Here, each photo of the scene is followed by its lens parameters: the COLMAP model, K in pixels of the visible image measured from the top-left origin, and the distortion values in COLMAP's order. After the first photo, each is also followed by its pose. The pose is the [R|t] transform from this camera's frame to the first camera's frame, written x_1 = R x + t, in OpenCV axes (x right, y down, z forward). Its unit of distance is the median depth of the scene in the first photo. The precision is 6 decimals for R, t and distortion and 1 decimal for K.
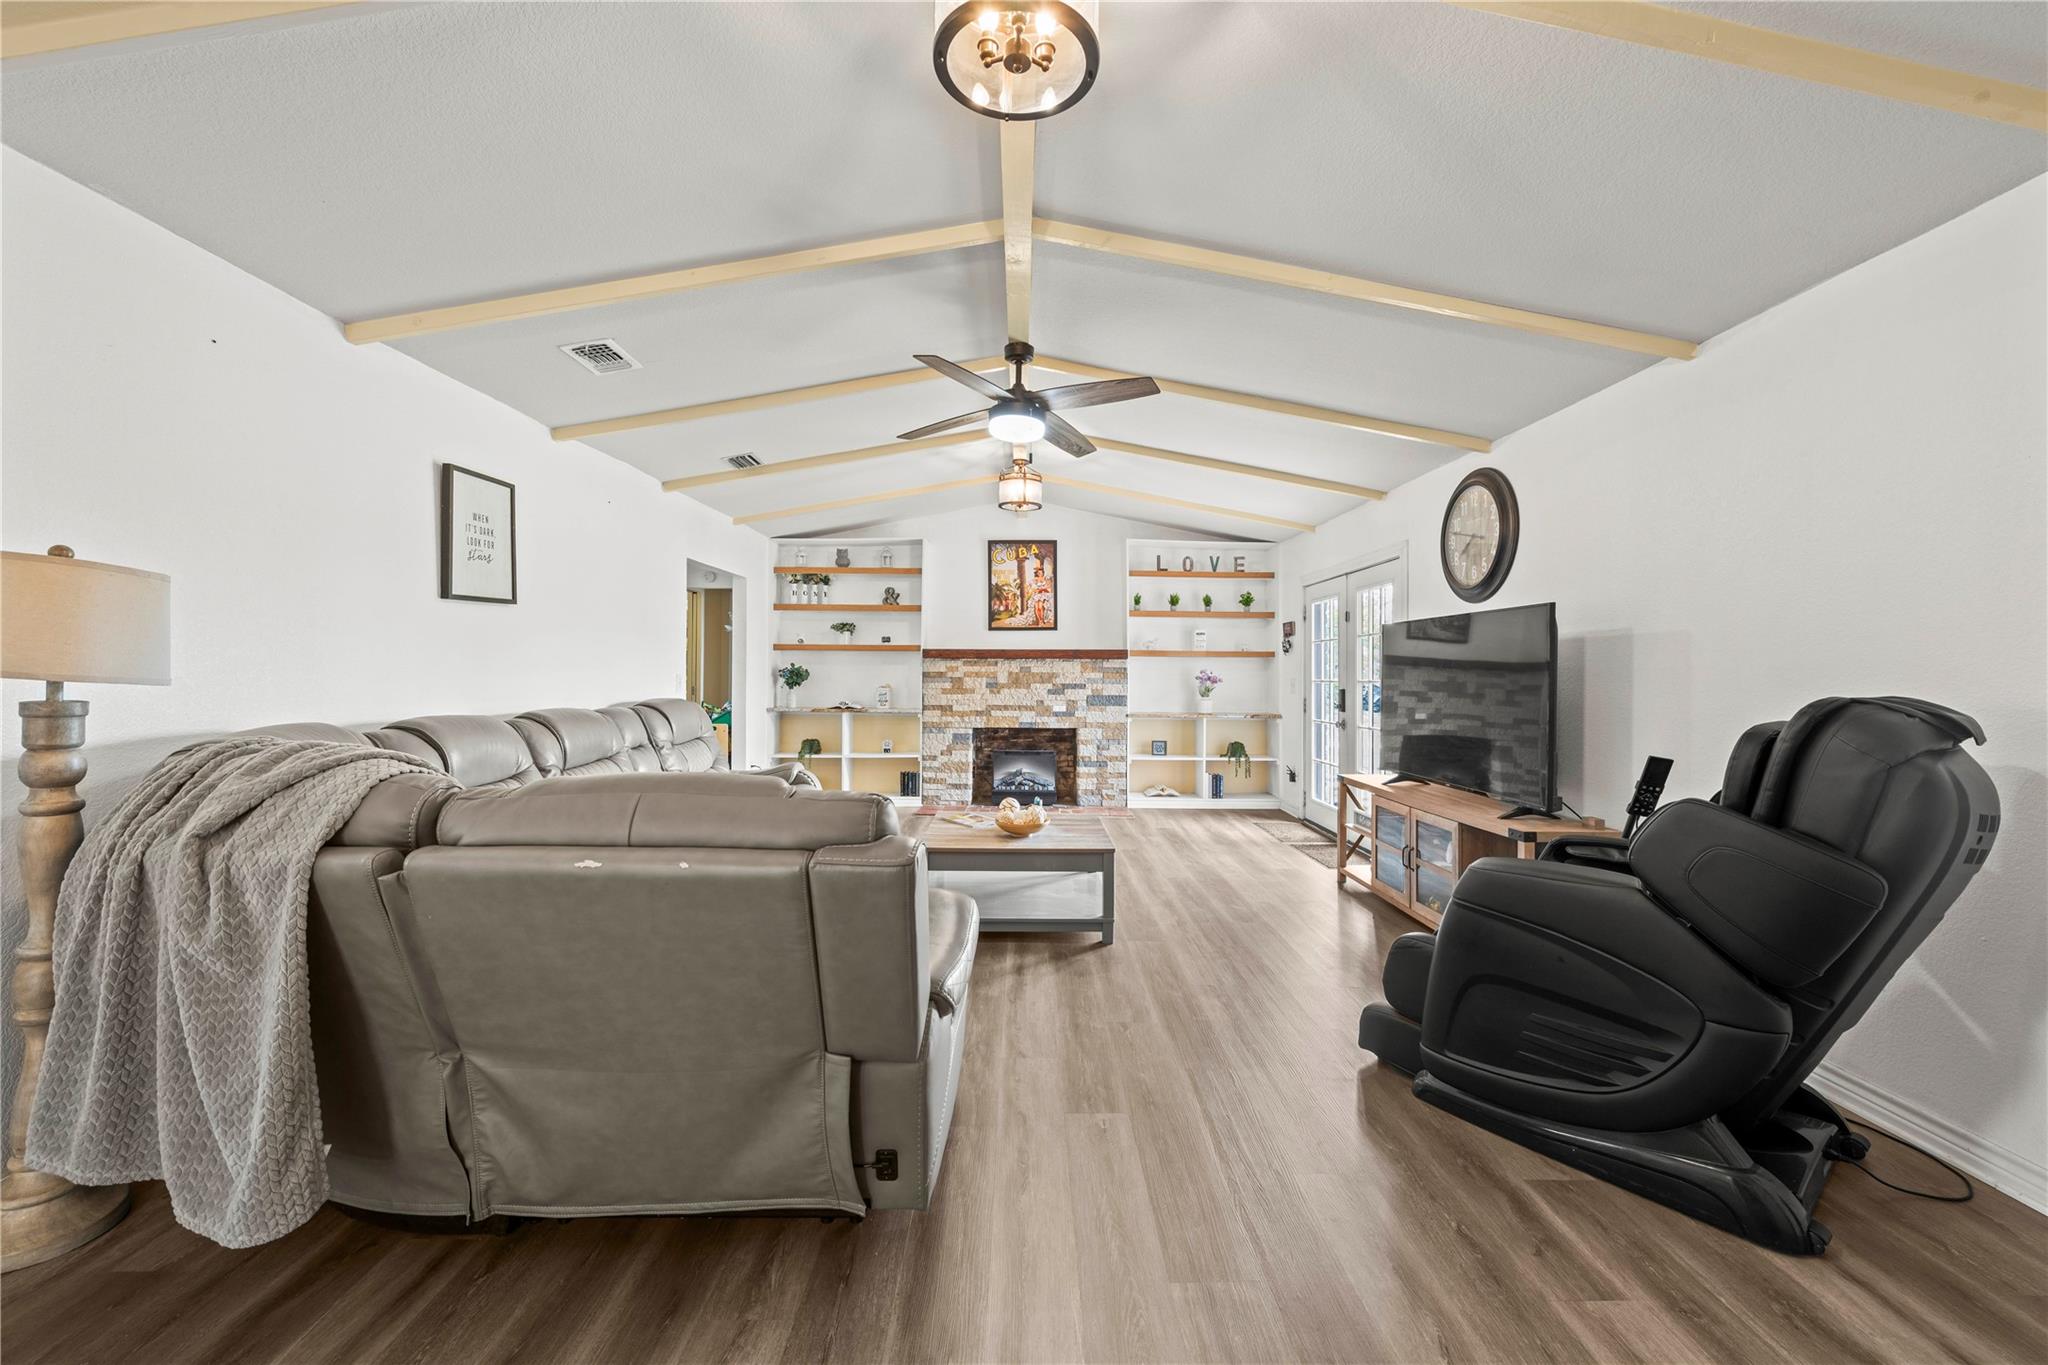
lens RADIAL K [[815.1, 0, 1027.0], [0, 815.1, 670.0], [0, 0, 1]] dist [0.000147, -0.000031]
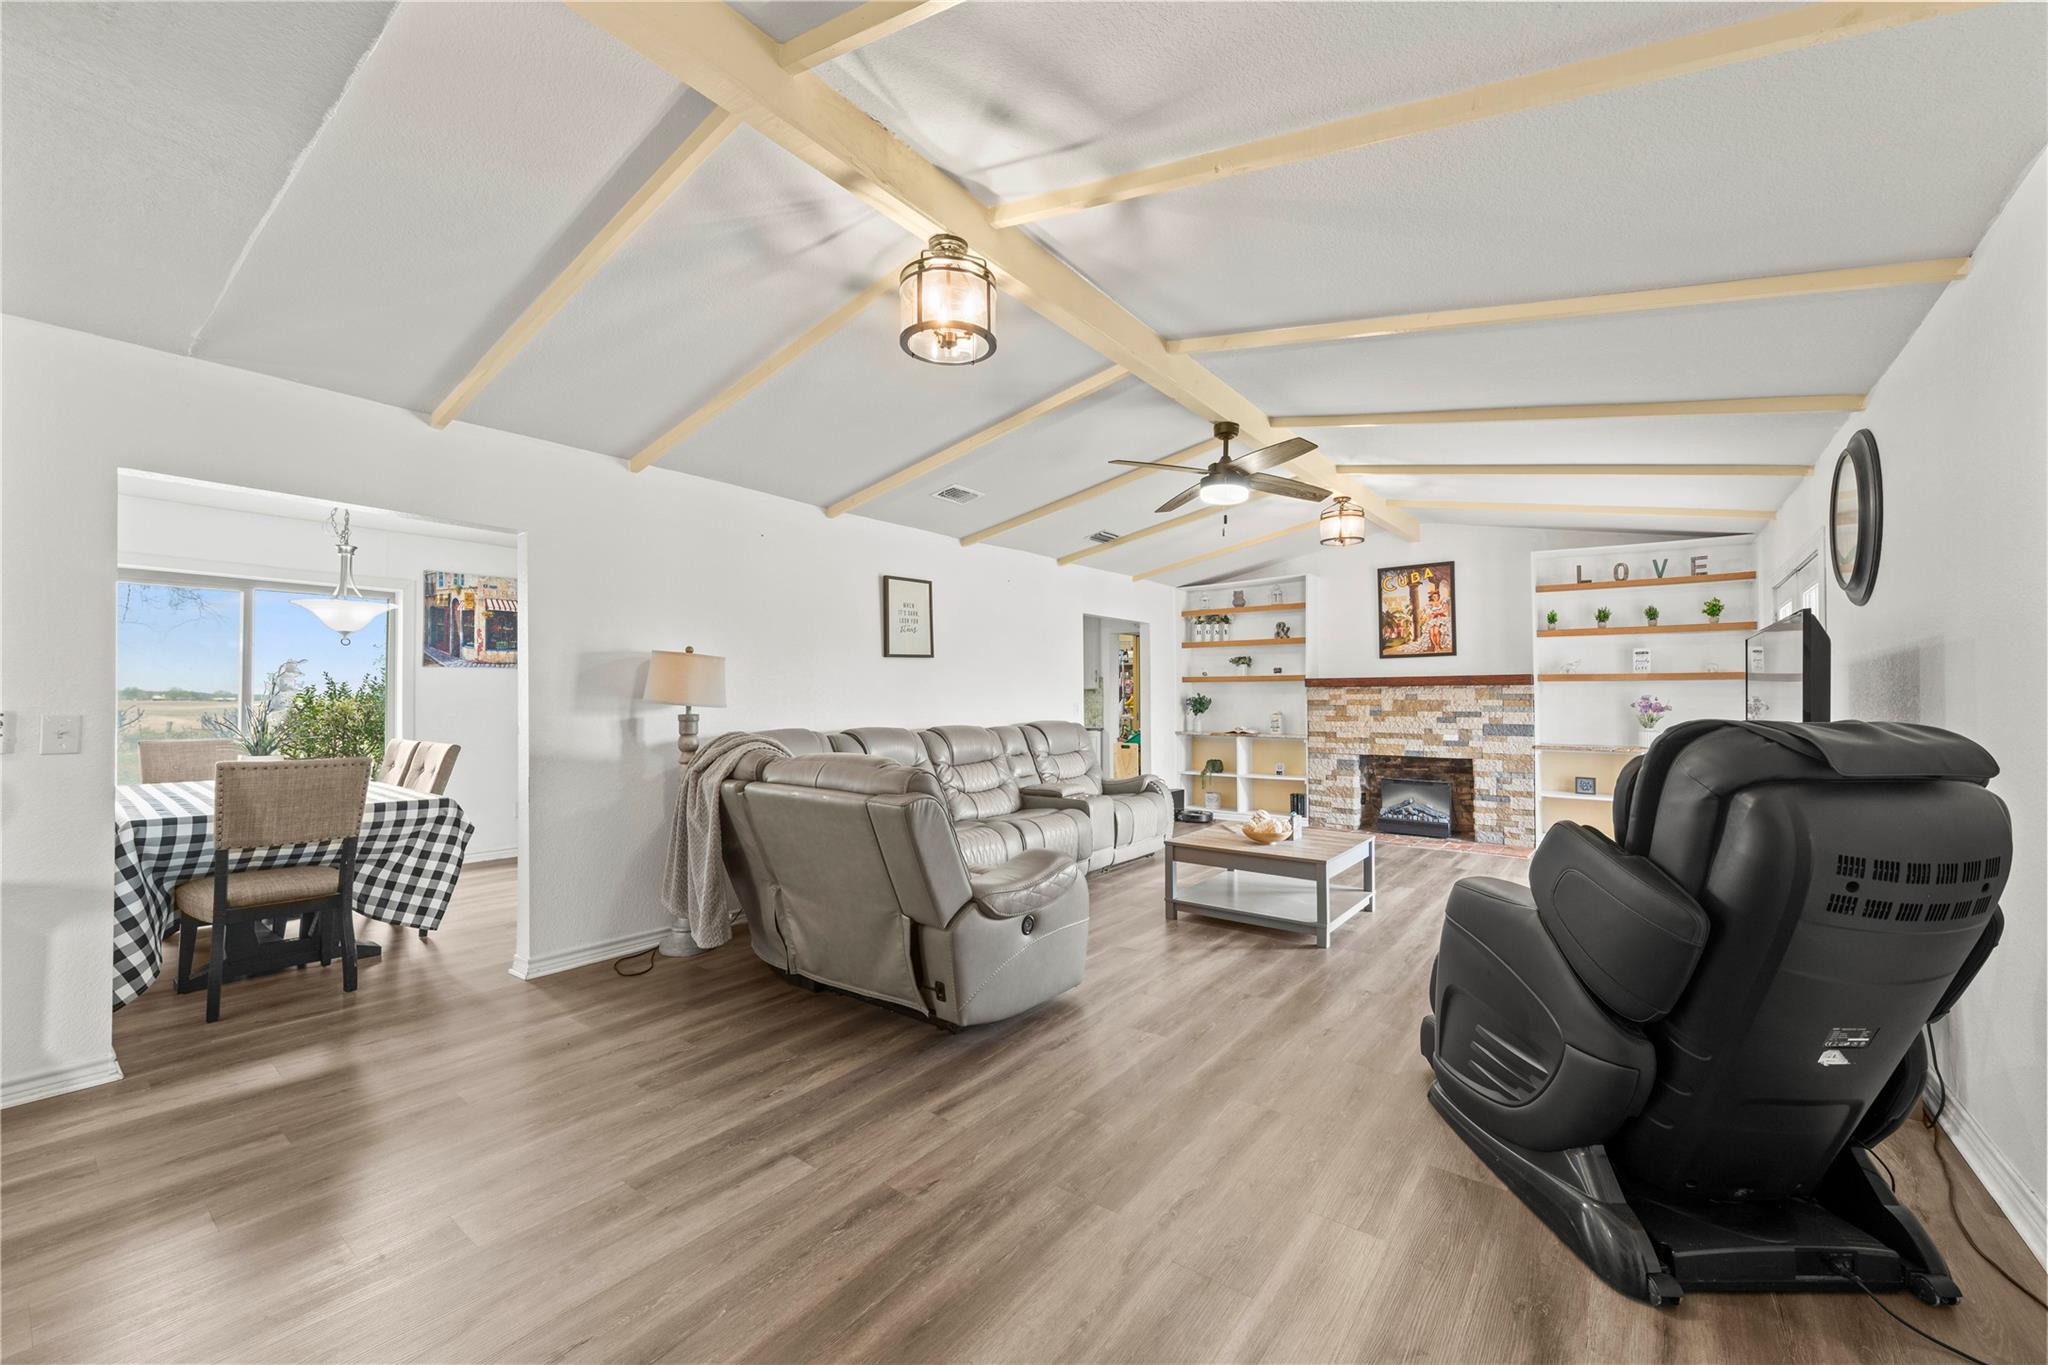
lens RADIAL K [[815.1, 0, 1040.9], [0, 815.1, 691.7], [0, 0, 1]] dist [0.000147, -0.000031]
pose [[0.790331, -0.012465, -0.612554, 0.247307], [0.006384, 0.999906, -0.012110, 0.002008], [0.612647, 0.005660, 0.790336, -0.050498]]
